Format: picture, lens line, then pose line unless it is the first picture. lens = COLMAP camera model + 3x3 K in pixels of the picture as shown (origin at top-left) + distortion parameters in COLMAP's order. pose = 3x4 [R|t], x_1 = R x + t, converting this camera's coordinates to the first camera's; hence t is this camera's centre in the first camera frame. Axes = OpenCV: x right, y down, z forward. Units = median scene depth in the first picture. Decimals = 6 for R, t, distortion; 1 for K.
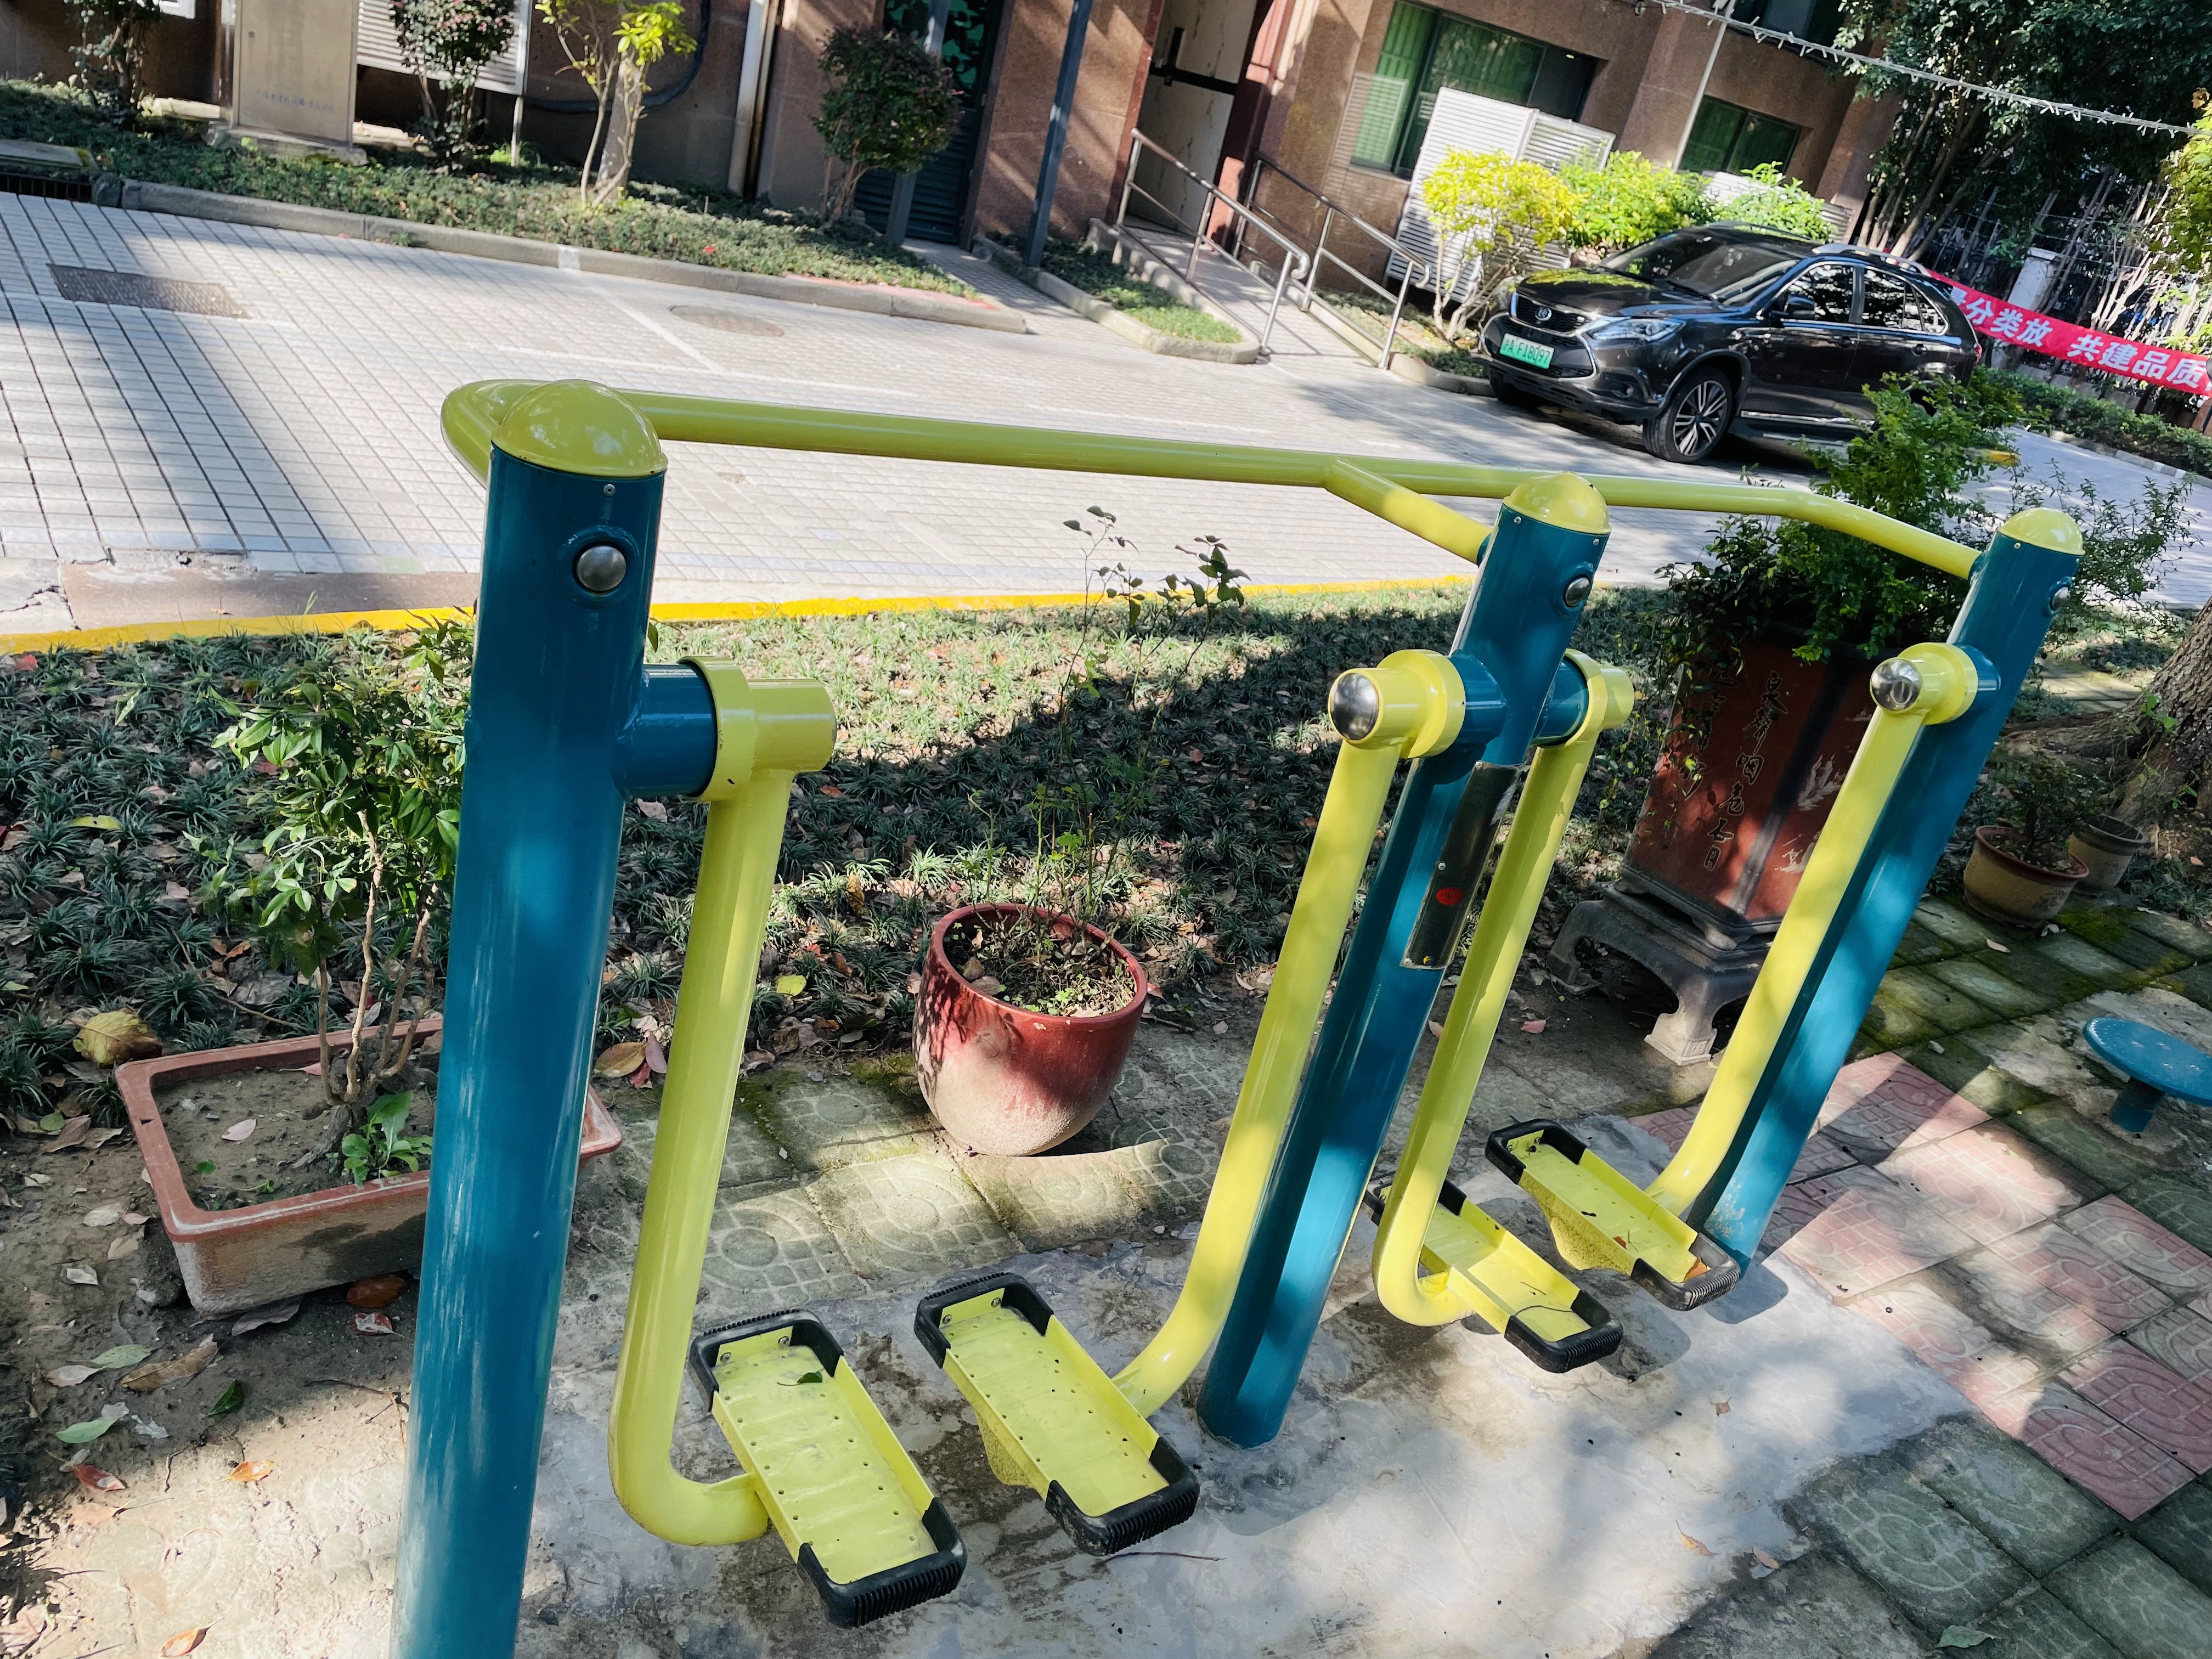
lens RADIAL K [[1693.6, 0, 1106.0], [0, 1693.6, 829.5], [0, 0, 1]] dist [0.073029, -0.095778]
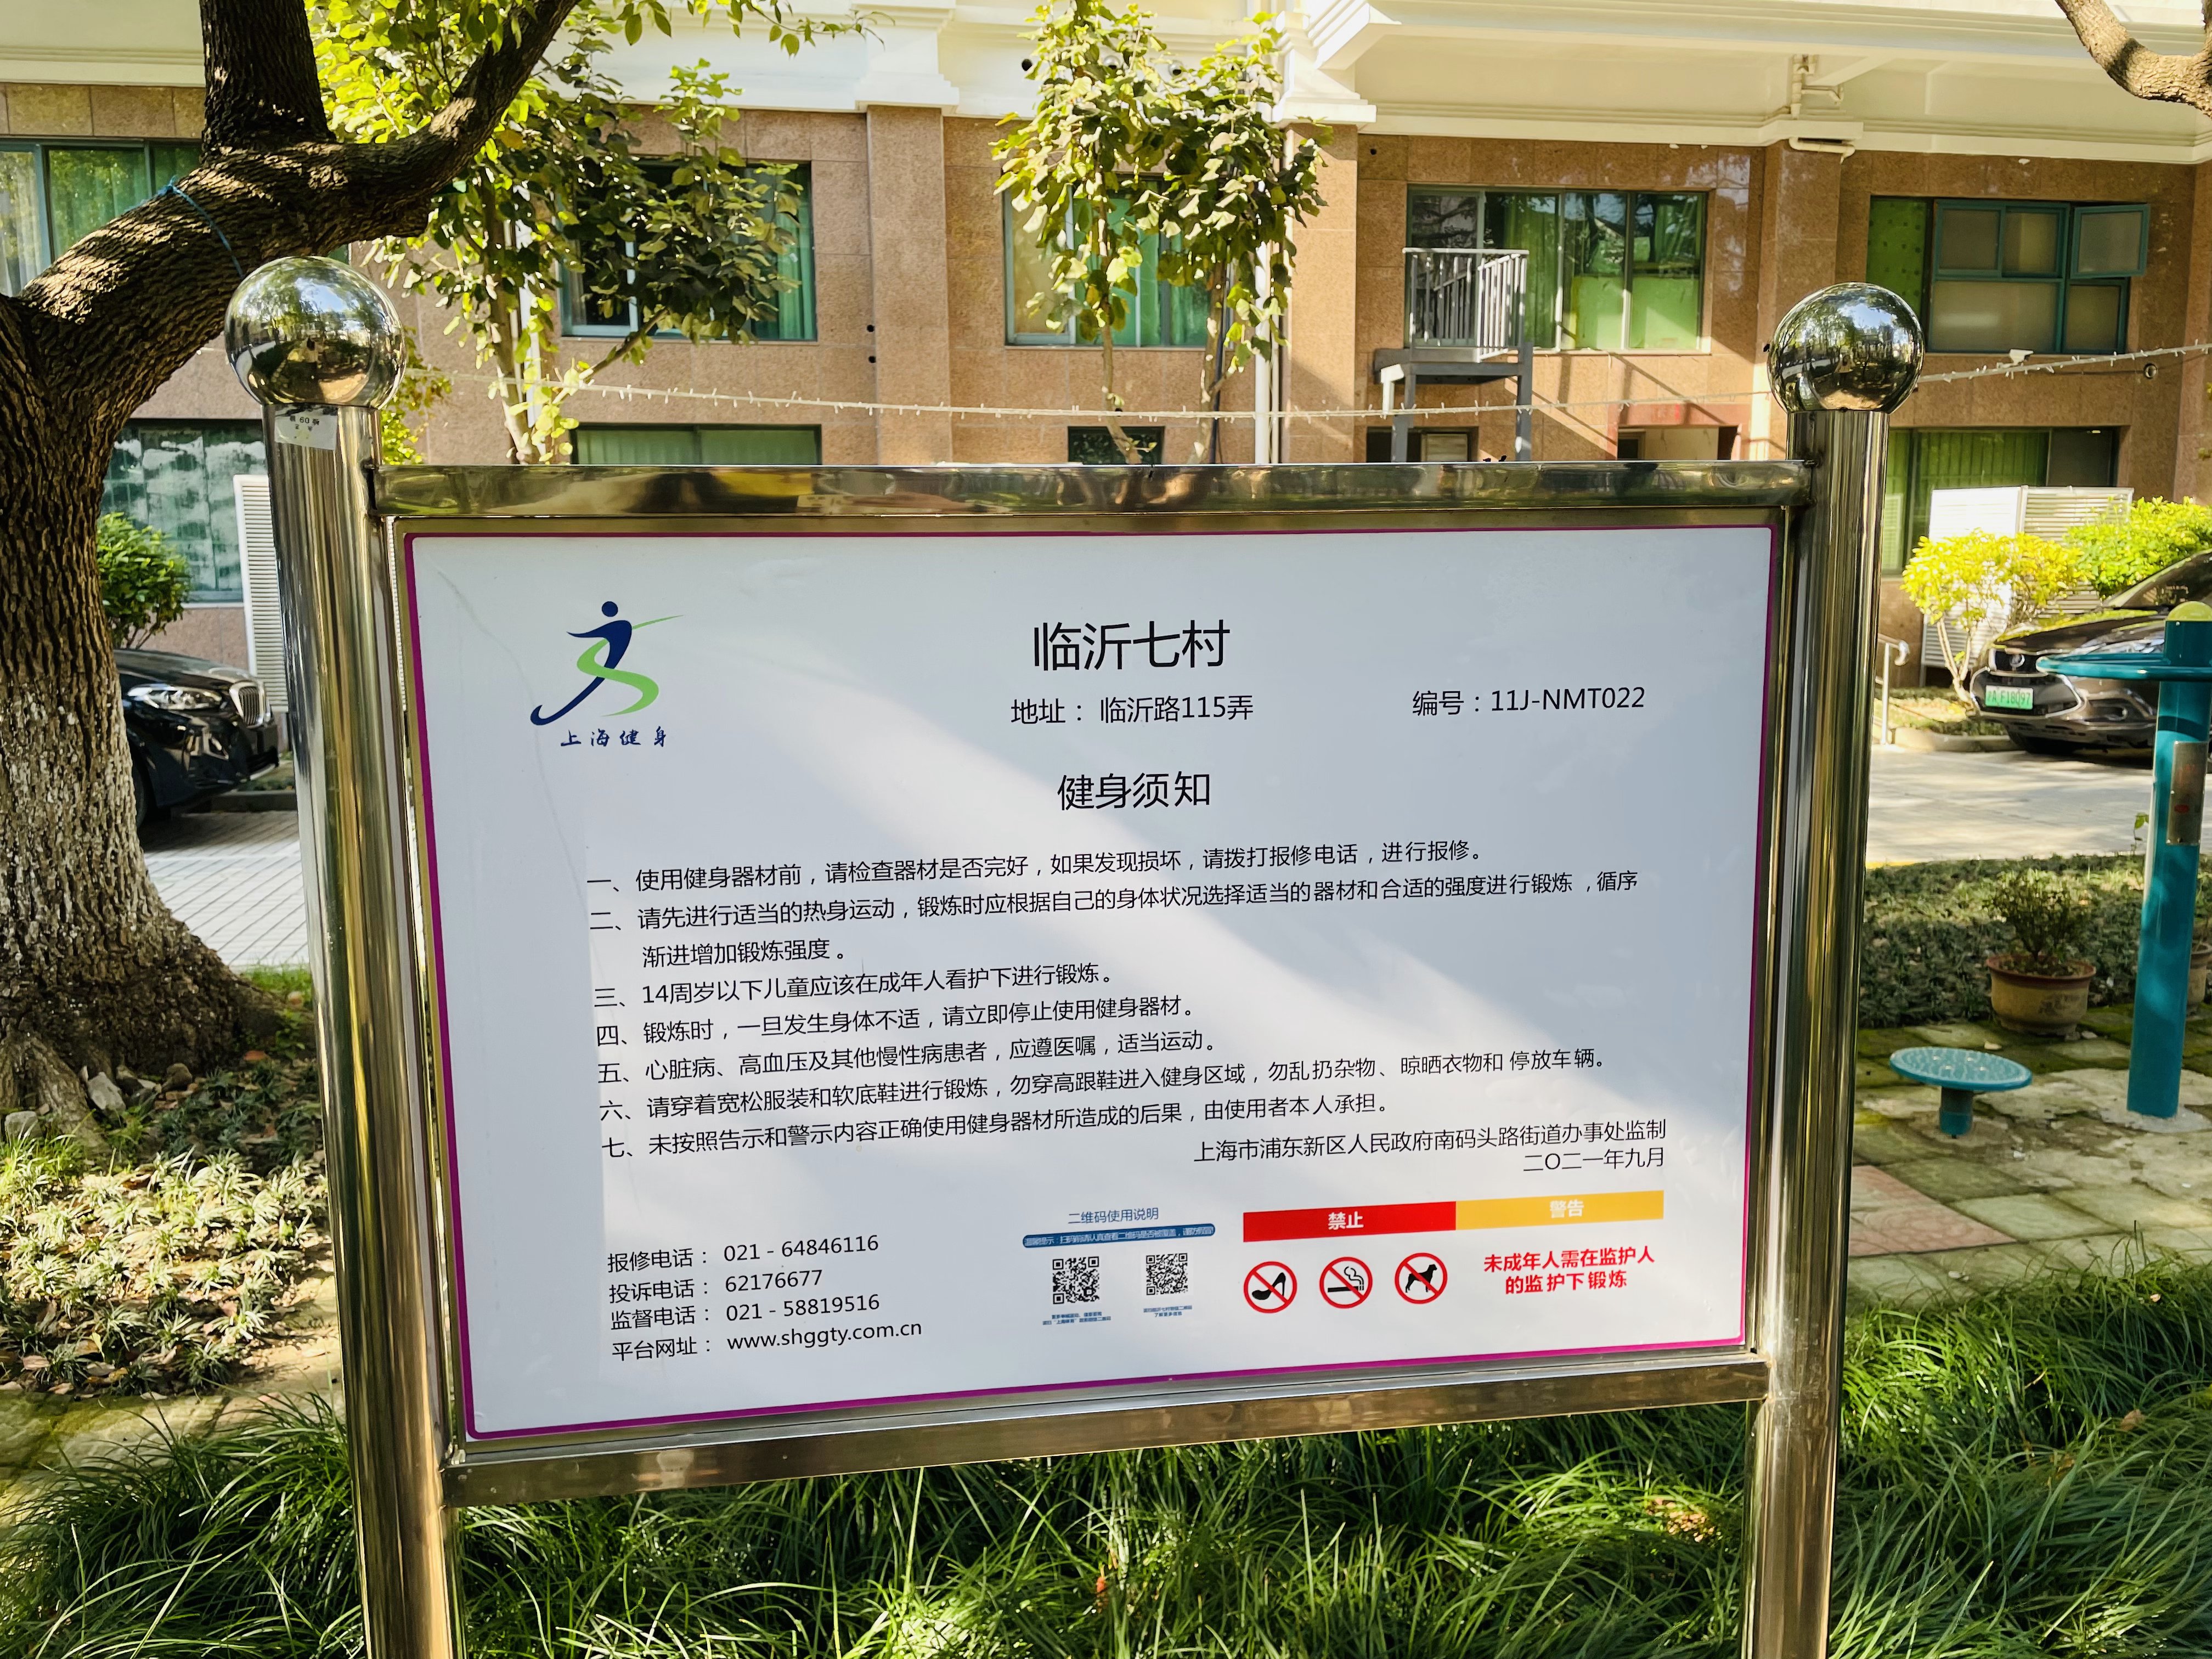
lens RADIAL K [[1692.6, 0, 1106.0], [0, 1692.6, 829.5], [0, 0, 1]] dist [0.084252, -0.110379]
pose [[0.892384, -0.179852, -0.413889, 0.169197], [0.043226, 0.947000, -0.318312, 0.090649], [0.449202, 0.266166, 0.852862, -0.083052]]
